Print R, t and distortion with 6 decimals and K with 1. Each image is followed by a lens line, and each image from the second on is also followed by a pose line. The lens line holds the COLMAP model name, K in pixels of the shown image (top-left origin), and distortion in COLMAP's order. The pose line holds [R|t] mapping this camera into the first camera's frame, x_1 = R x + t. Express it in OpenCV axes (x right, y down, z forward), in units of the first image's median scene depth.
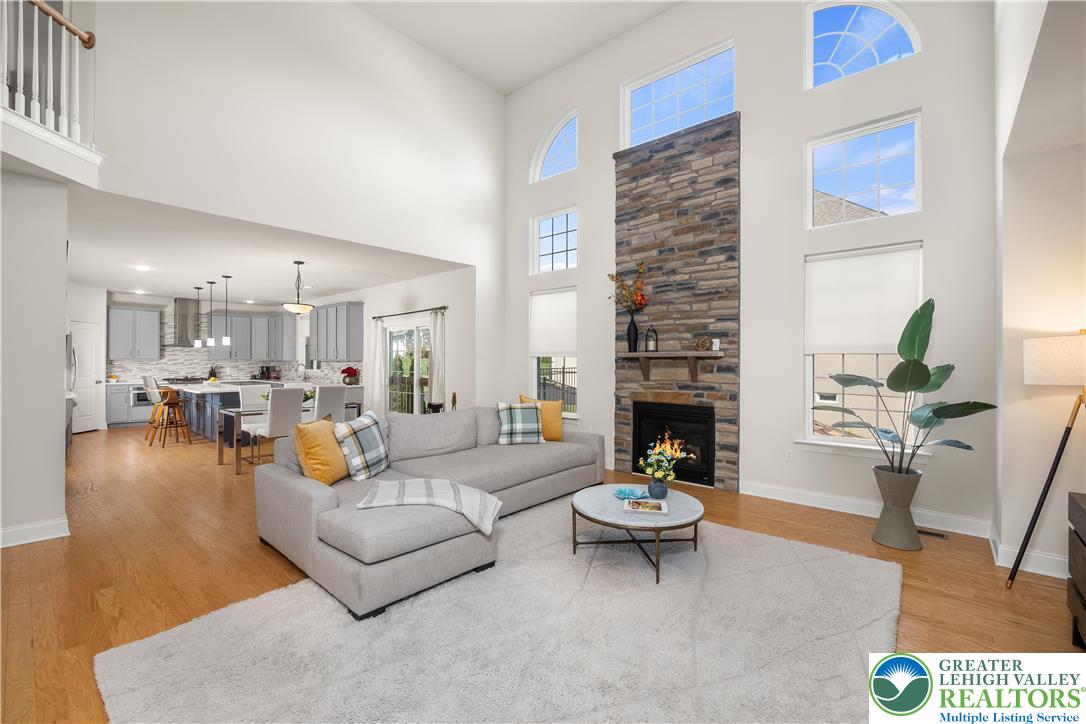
lens RADIAL K [[462.6, 0, 540.6], [0, 462.6, 365.0], [0, 0, 1]] dist [-0.004928, 0.001846]
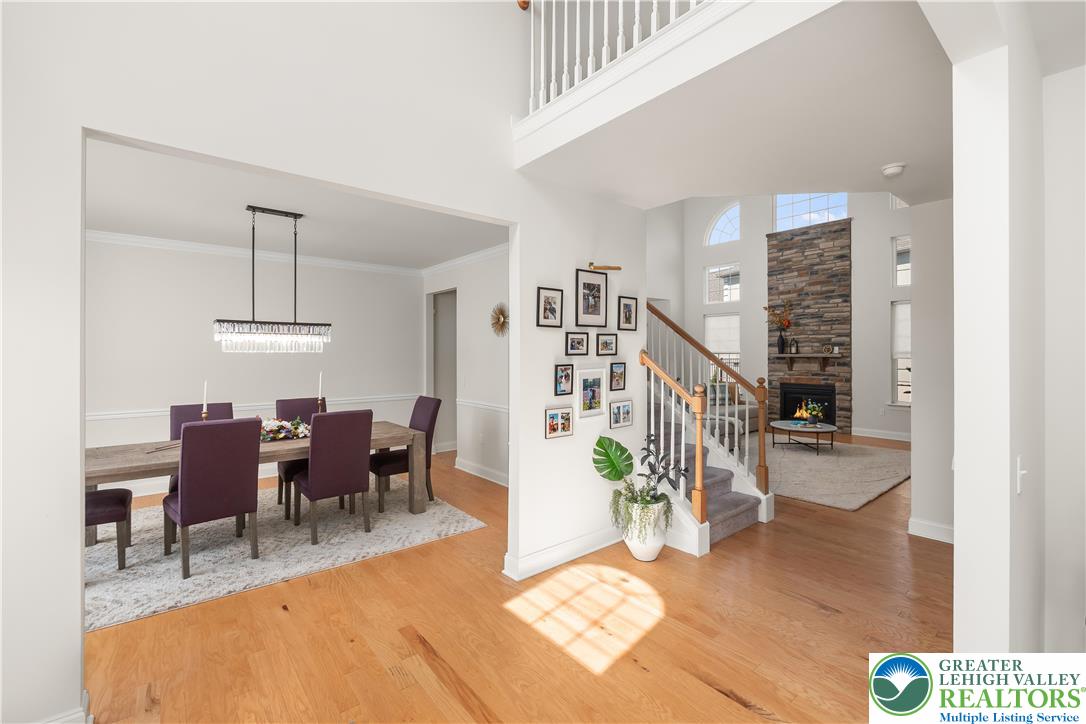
lens RADIAL K [[462.6, 0, 532.9], [0, 462.6, 355.6], [0, 0, 1]] dist [-0.004928, 0.001846]
pose [[0.983083, -0.007835, -0.182991, -0.408914], [0.008523, 0.999959, 0.002969, -0.036369], [0.182960, -0.004479, 0.983110, -0.880889]]
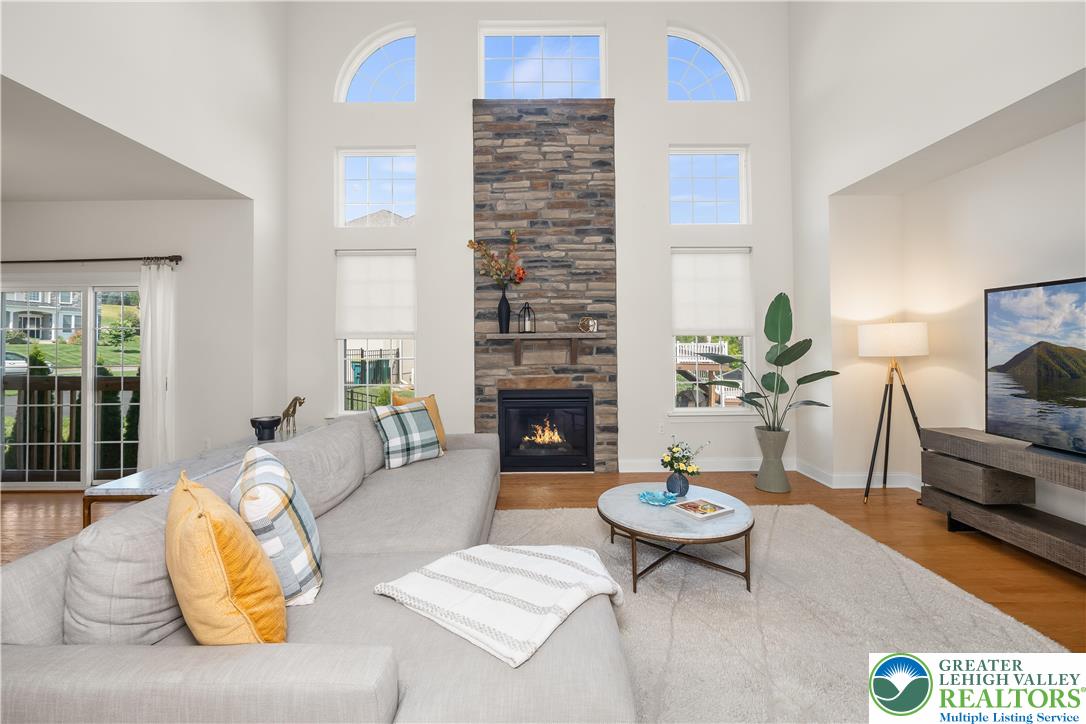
lens RADIAL K [[462.6, 0, 547.4], [0, 462.6, 338.5], [0, 0, 1]] dist [-0.004928, 0.001846]
pose [[0.748152, -0.000471, 0.663527, -0.336459], [0.015769, 0.999730, -0.017070, -0.001972], [-0.663340, 0.023234, 0.747957, 0.315984]]
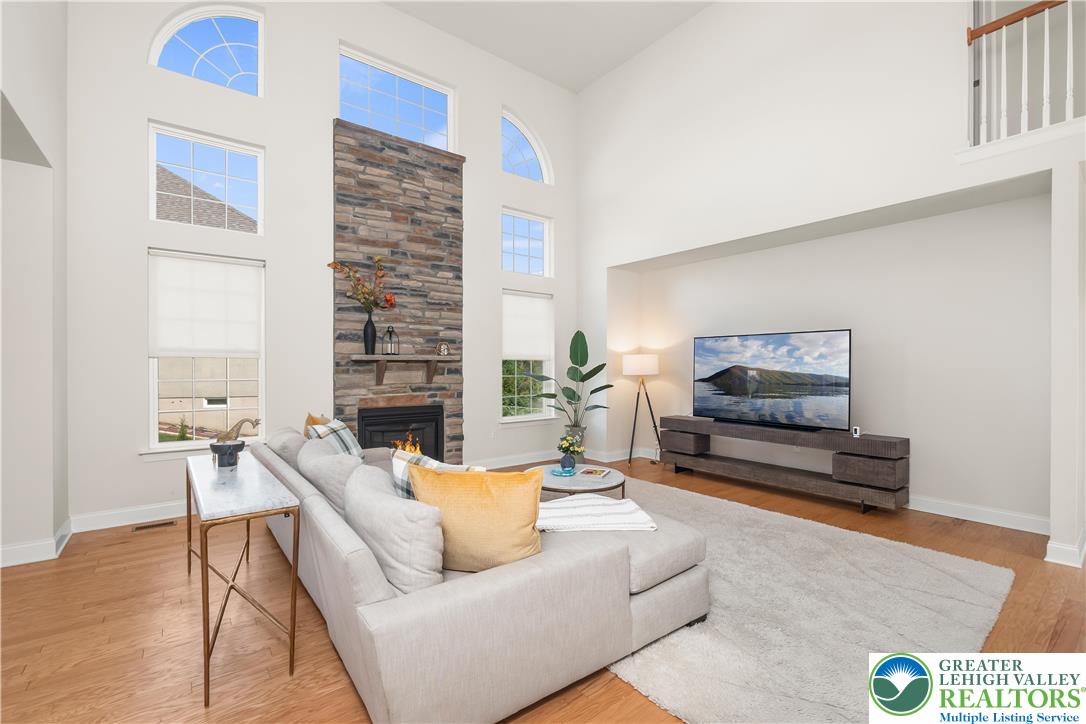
lens RADIAL K [[462.6, 0, 541.1], [0, 462.6, 370.1], [0, 0, 1]] dist [-0.004928, 0.001846]
pose [[0.206402, -0.012678, 0.978385, -0.660499], [0.007484, 0.999907, 0.011378, -0.005302], [-0.978439, 0.004974, 0.206478, 0.513622]]
